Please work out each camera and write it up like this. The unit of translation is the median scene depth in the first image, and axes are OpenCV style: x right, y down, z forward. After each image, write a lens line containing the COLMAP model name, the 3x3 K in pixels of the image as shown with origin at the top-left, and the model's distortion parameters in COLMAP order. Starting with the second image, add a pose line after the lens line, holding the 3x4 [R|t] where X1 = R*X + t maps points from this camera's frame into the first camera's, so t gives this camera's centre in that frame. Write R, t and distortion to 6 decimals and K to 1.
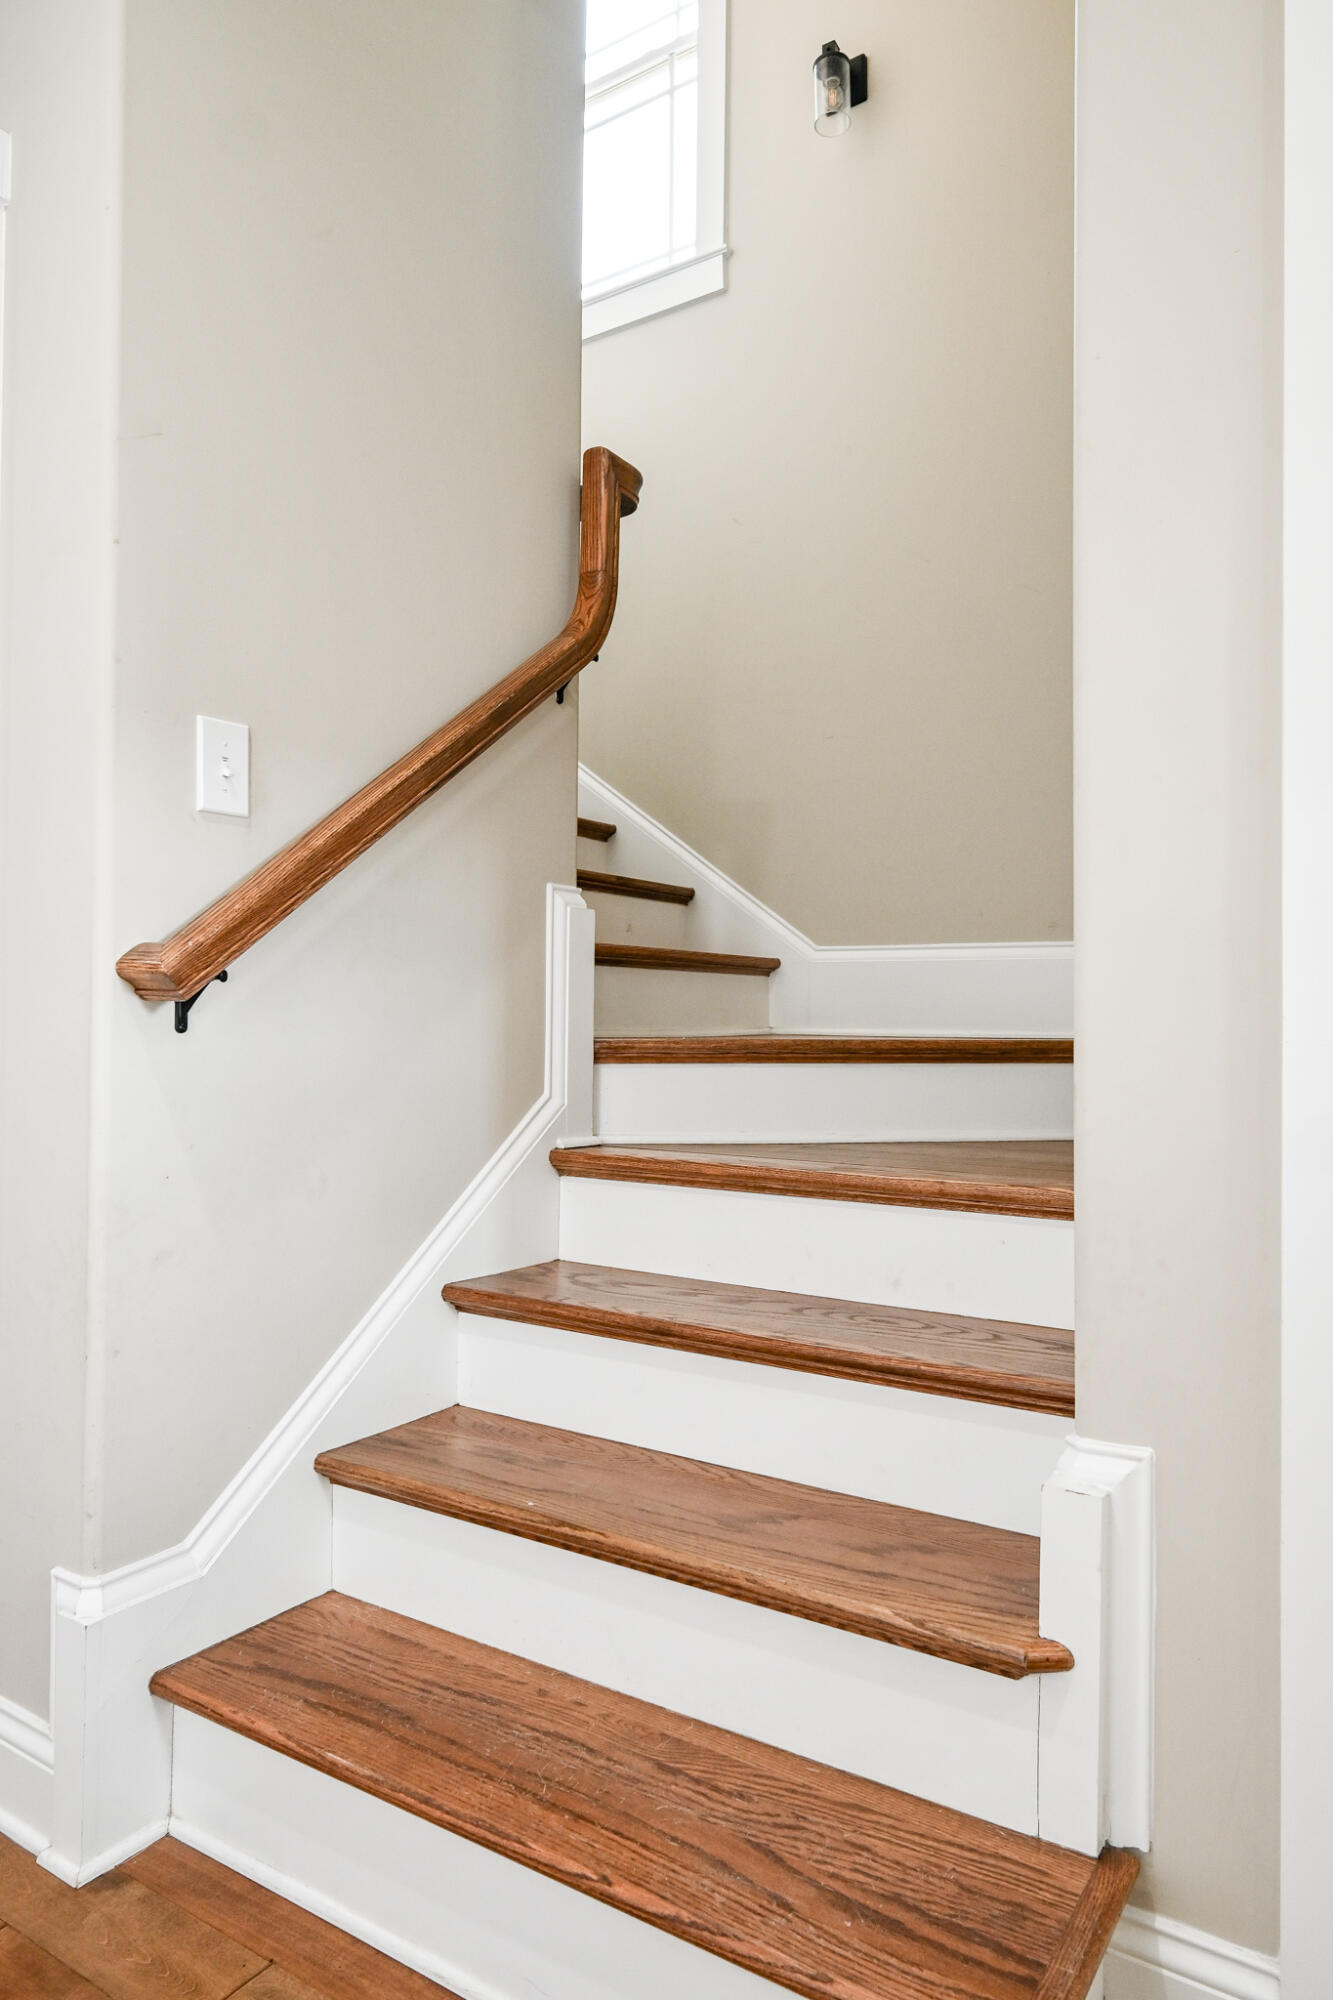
lens RADIAL K [[1240.6, 0, 665.3], [0, 1240.6, 1006.8], [0, 0, 1]] dist [-0.001730, 0.001818]
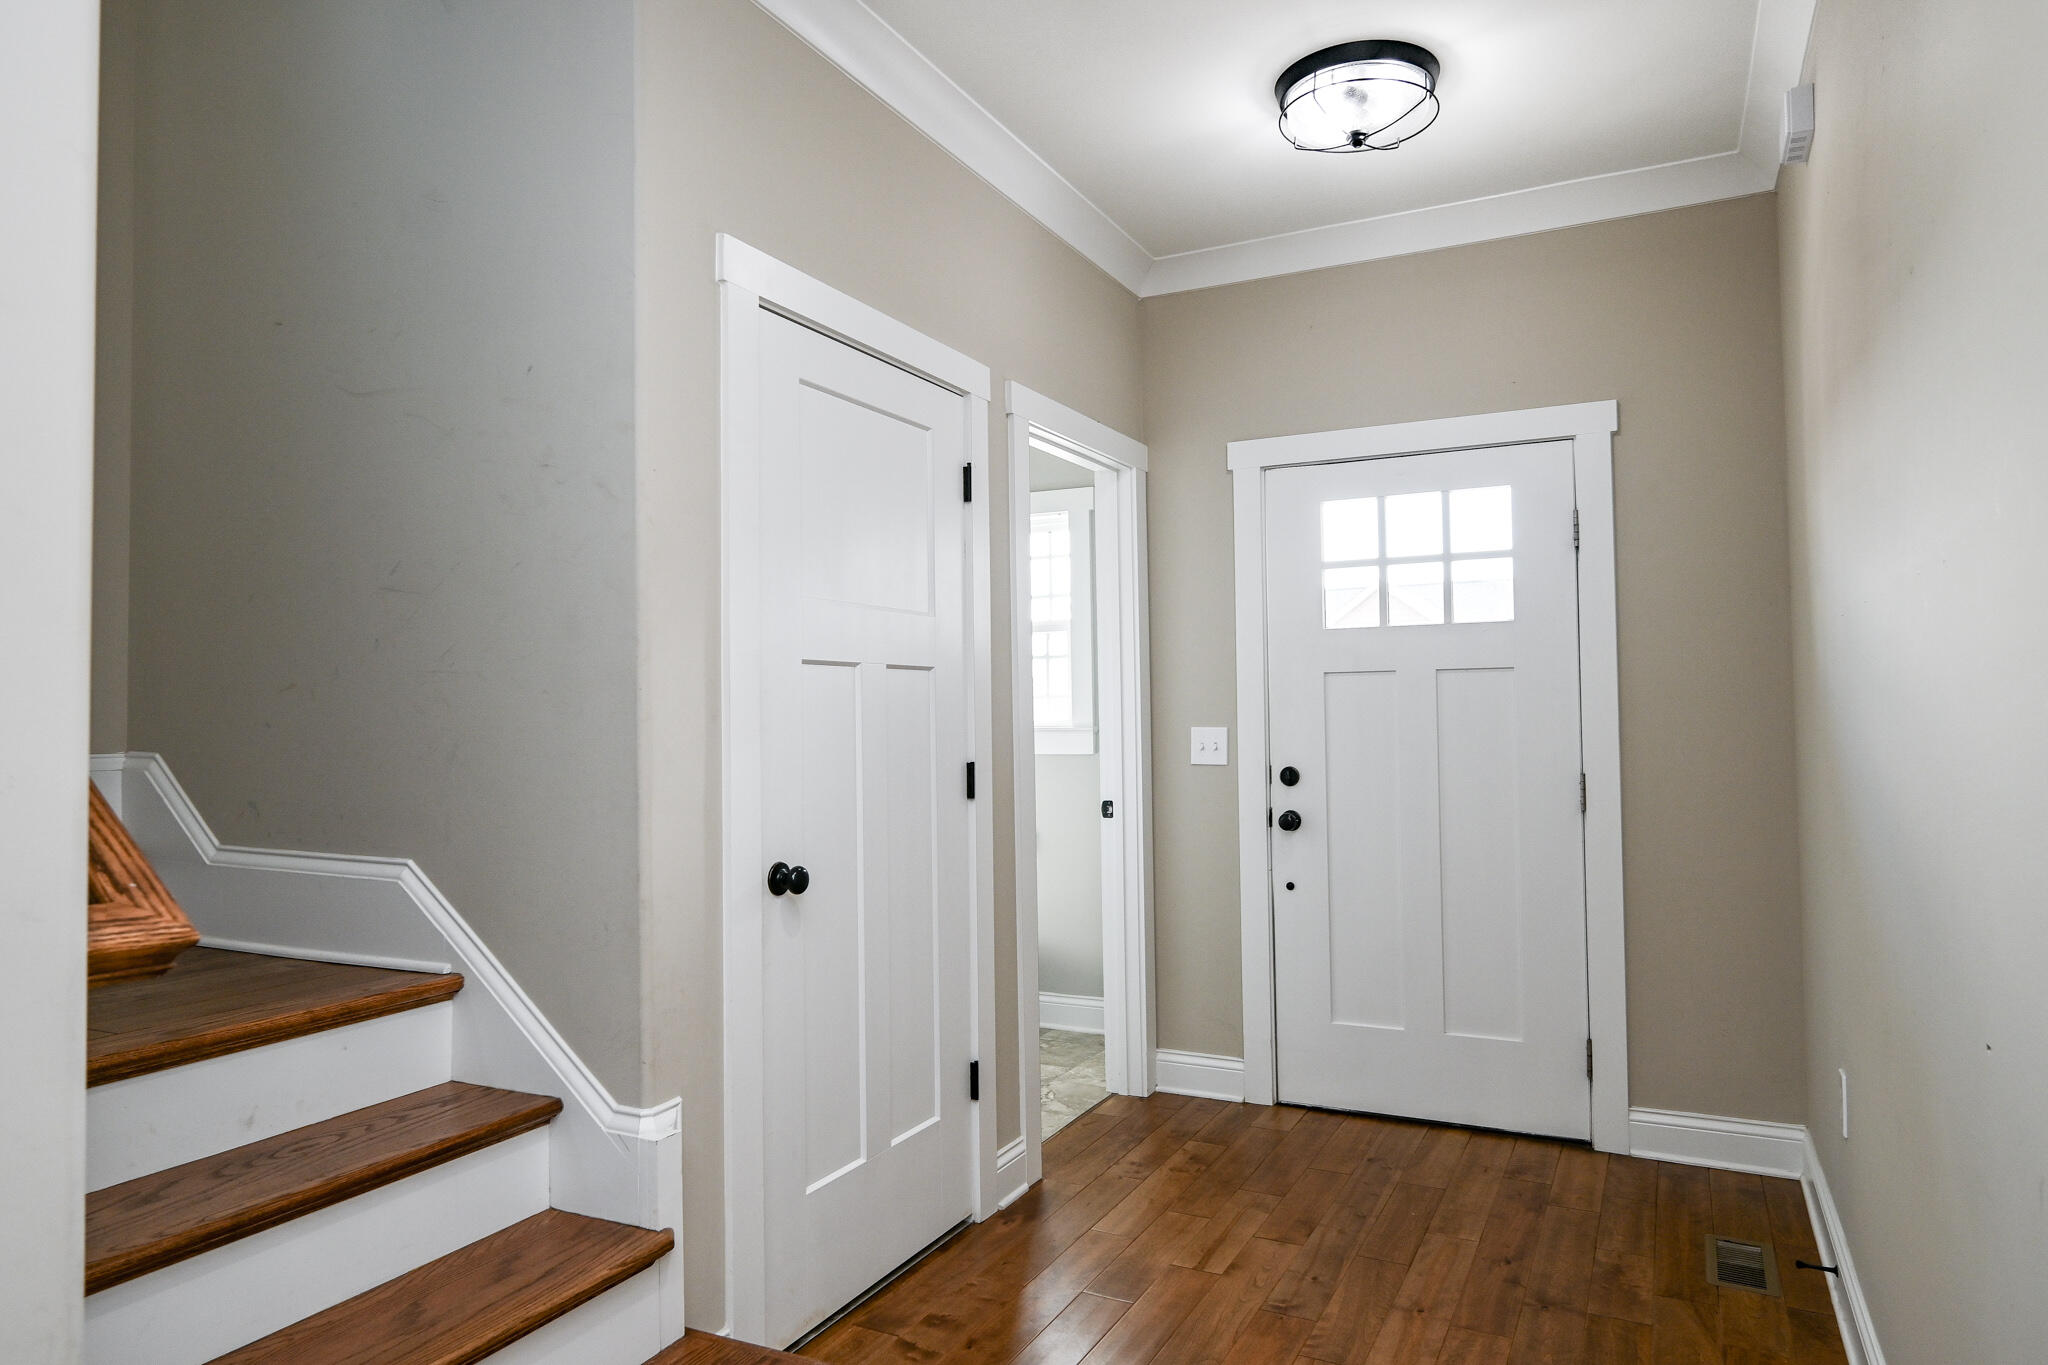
lens RADIAL K [[1270.4, 0, 1022.4], [0, 1270.4, 684.8], [0, 0, 1]] dist [-0.001730, 0.001818]
pose [[-0.104465, 0.024632, 0.994223, -1.229860], [-0.002210, 0.999685, -0.025000, -0.158334], [-0.994526, -0.004809, -0.104378, 0.578091]]
